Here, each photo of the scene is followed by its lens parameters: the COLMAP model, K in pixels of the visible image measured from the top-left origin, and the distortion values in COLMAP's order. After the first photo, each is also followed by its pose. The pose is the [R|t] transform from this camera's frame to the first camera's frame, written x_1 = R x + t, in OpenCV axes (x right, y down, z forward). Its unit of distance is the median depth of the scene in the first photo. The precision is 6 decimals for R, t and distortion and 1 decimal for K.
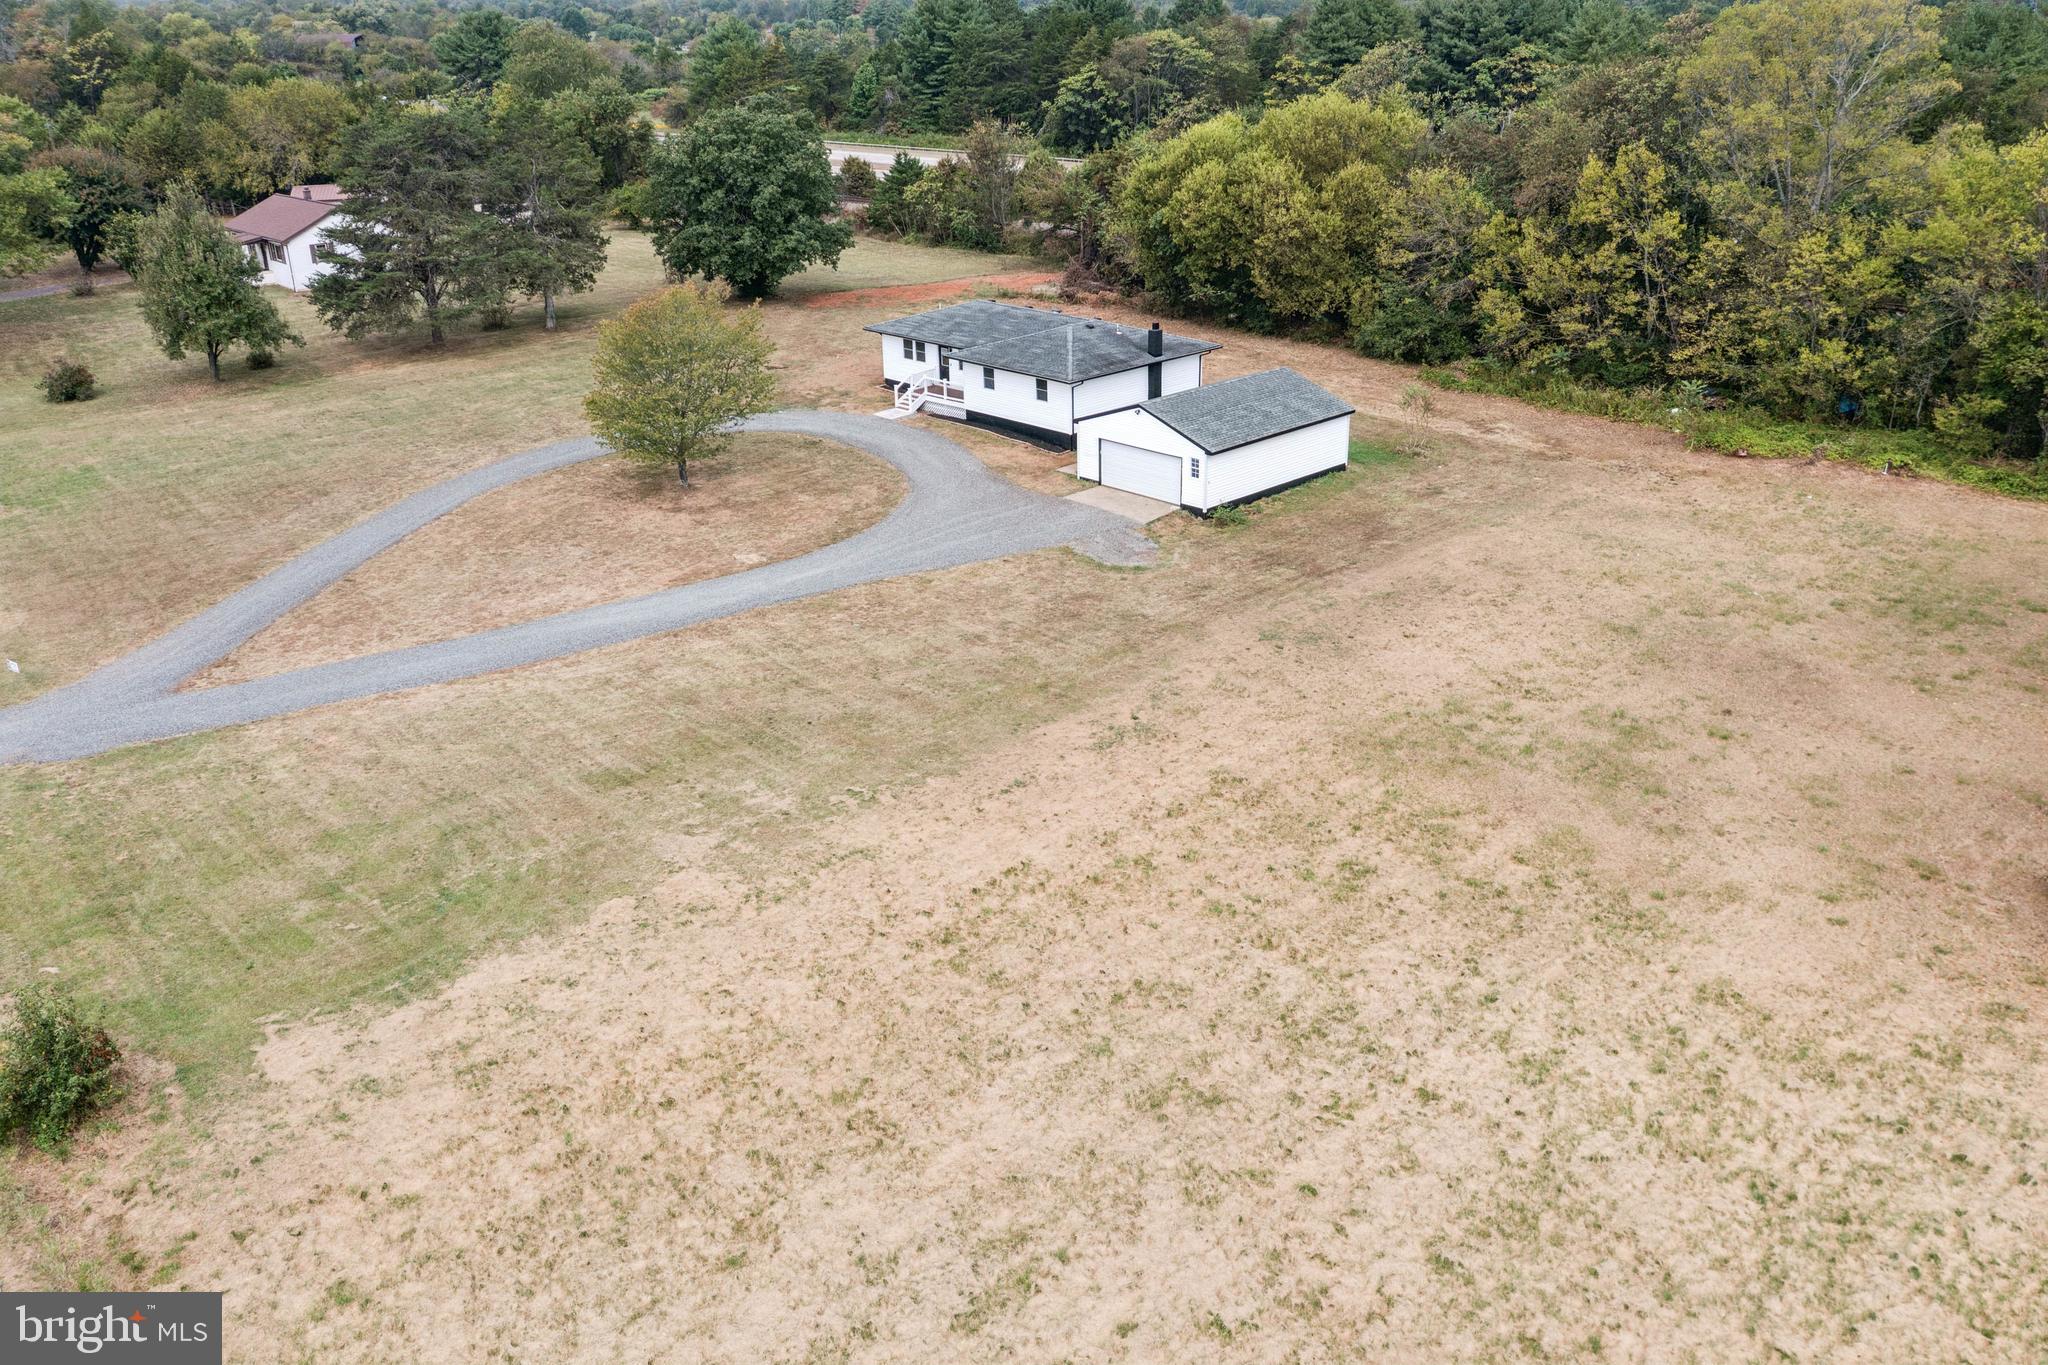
lens RADIAL K [[1621.7, 0, 1024.0], [0, 1621.7, 682.5], [0, 0, 1]] dist [-0.016133, 0.007133]
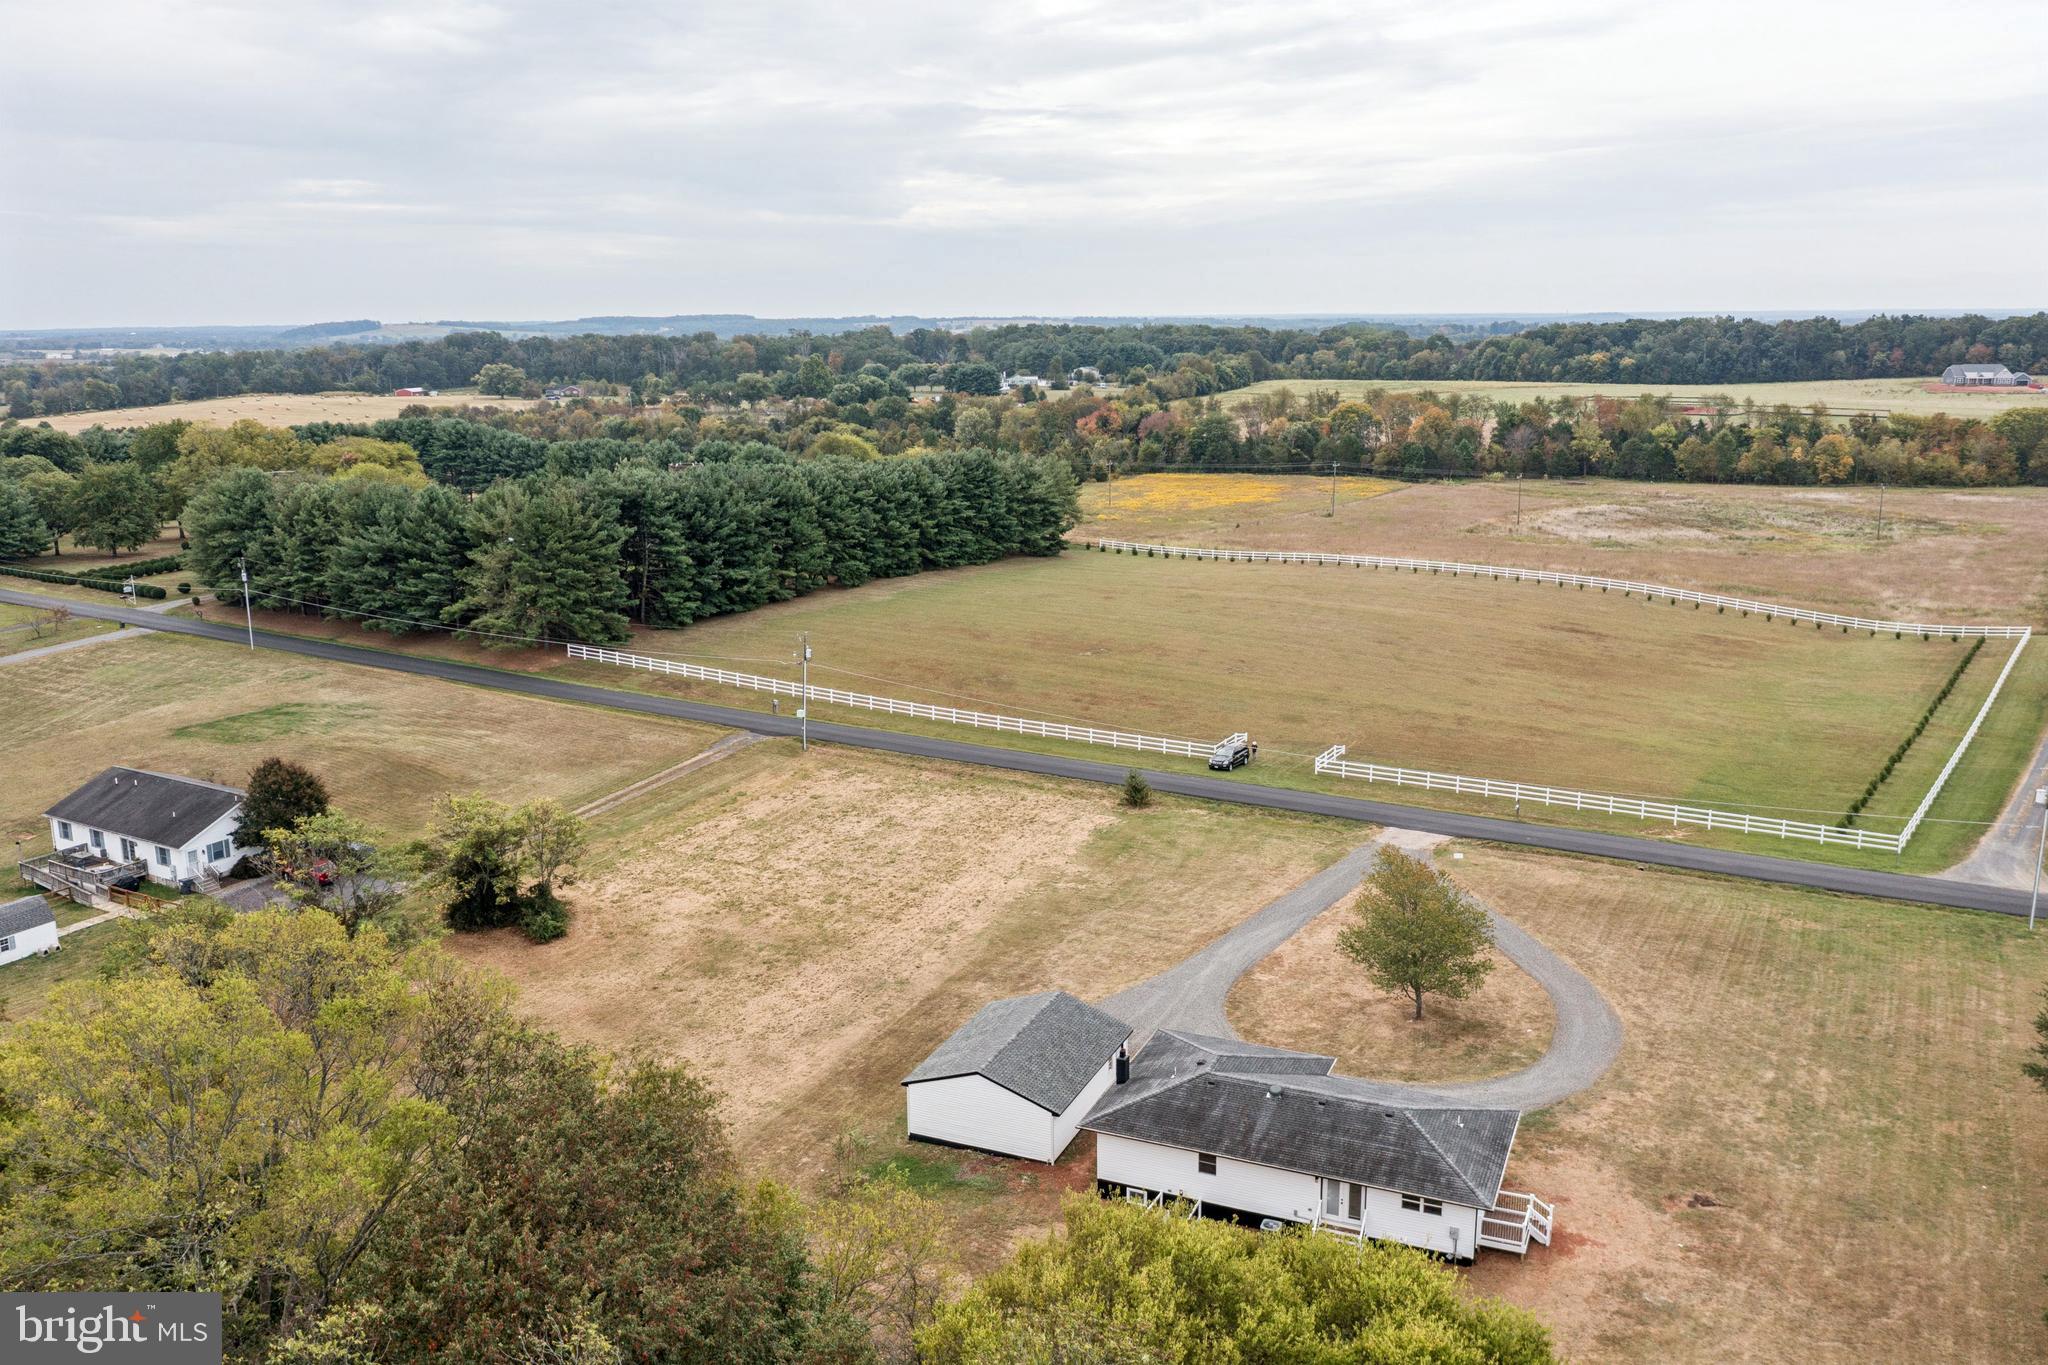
lens RADIAL K [[1621.7, 0, 1024.0], [0, 1621.7, 682.5], [0, 0, 1]] dist [-0.016133, 0.007133]
pose [[-0.922430, 0.113387, -0.369143, 0.520031], [-0.125763, 0.815599, 0.564784, -1.045448], [0.365112, 0.567399, -0.738073, 1.759421]]
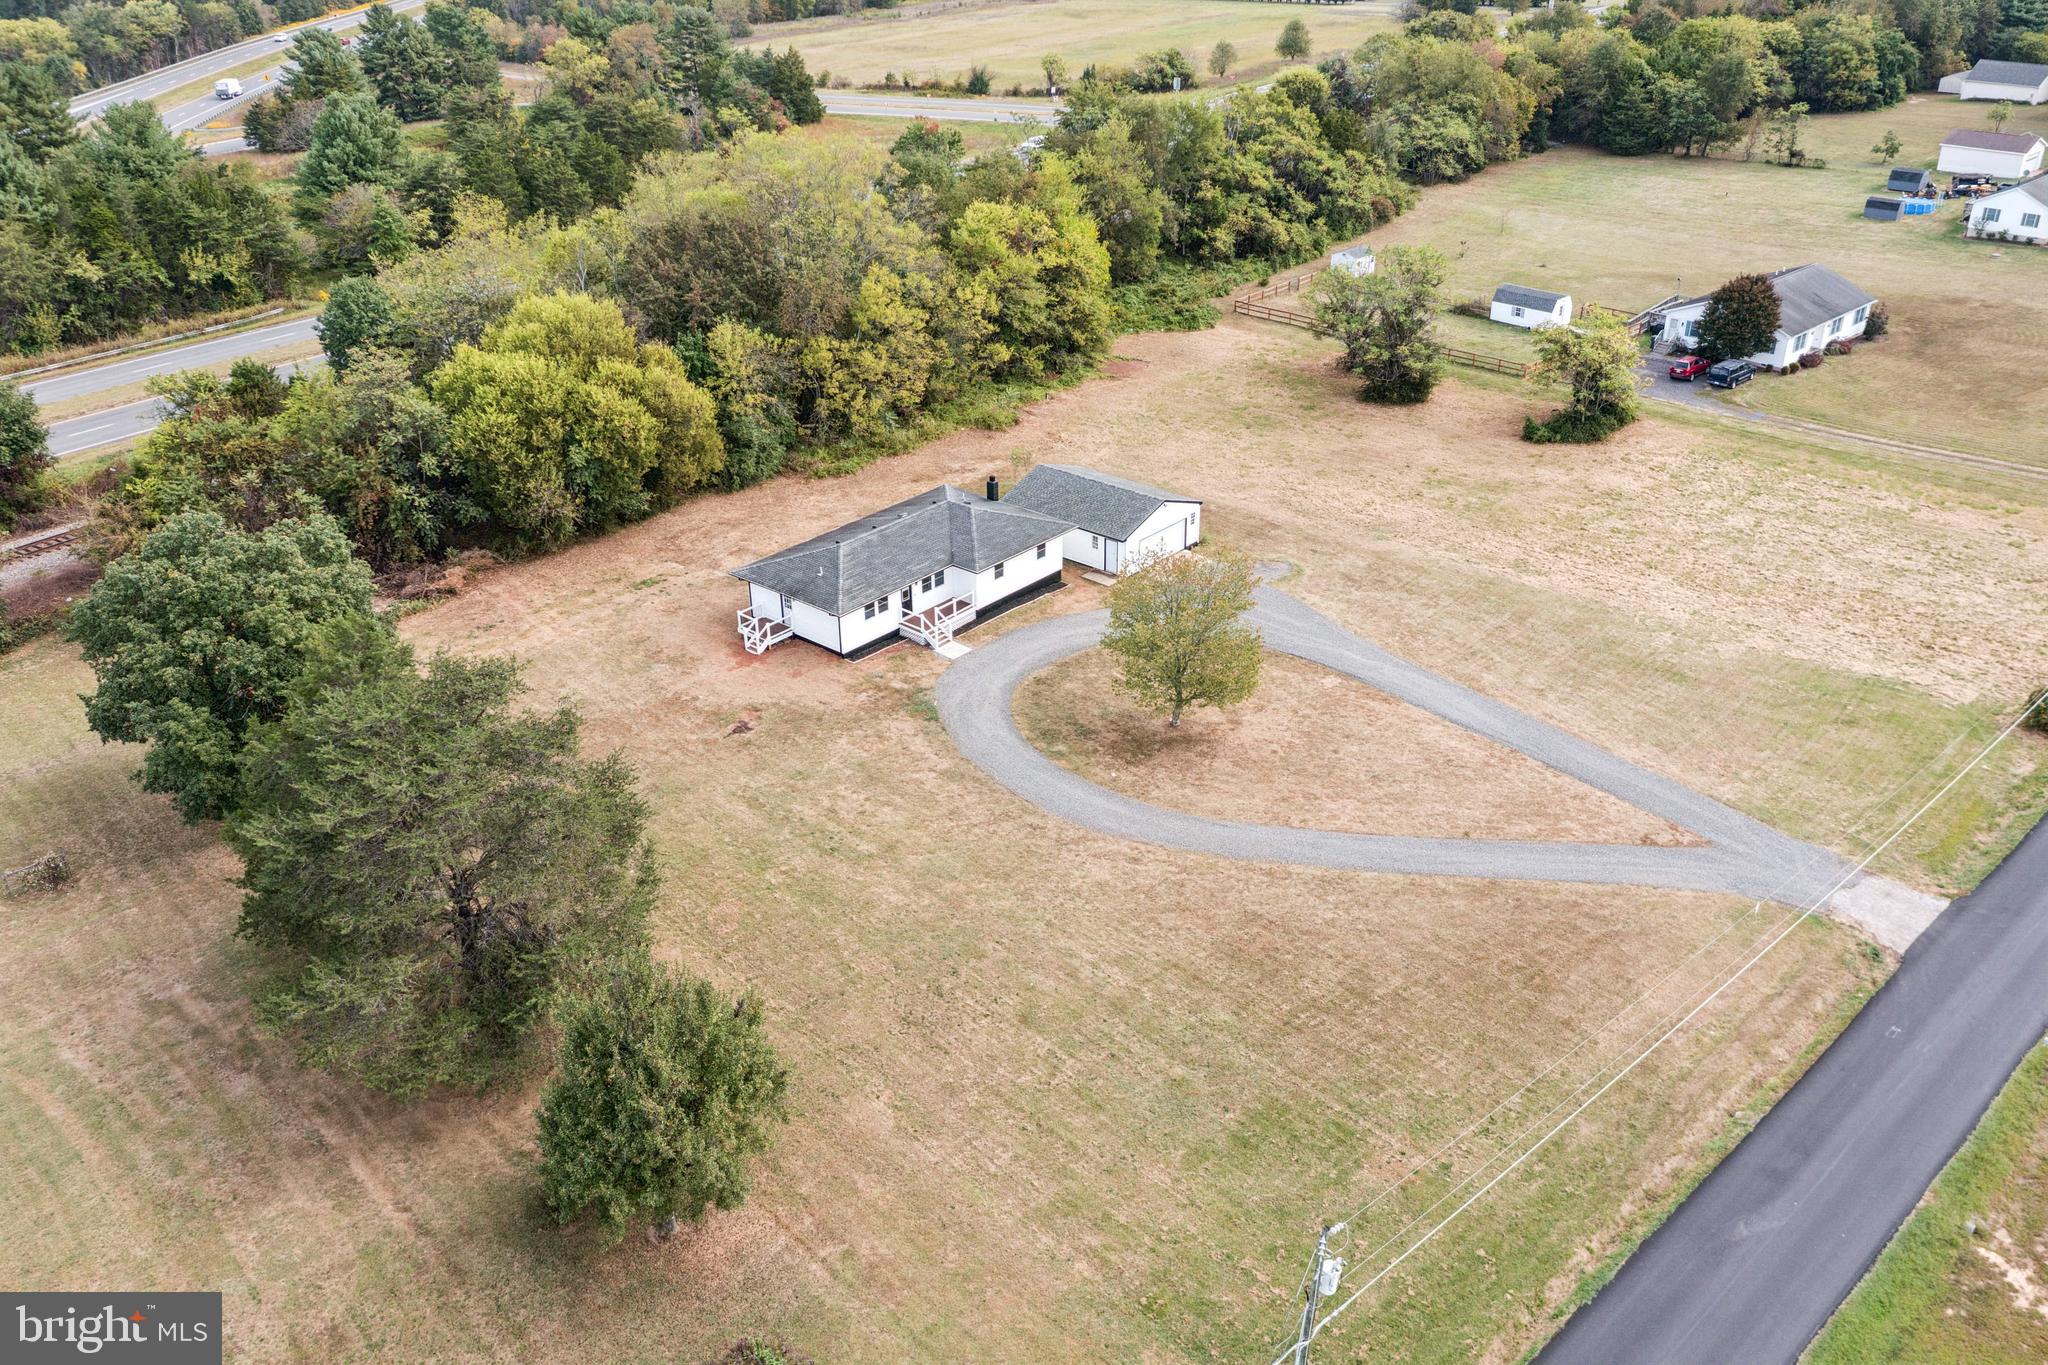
lens RADIAL K [[1615.9, 0, 1020.9], [0, 1615.9, 679.5], [0, 0, 1]] dist [-0.011925, 0.010581]
pose [[-0.095778, -0.444457, 0.890665, -1.256038], [0.404105, 0.800364, 0.442851, -0.728002], [-0.909684, 0.402338, 0.102950, 1.034271]]
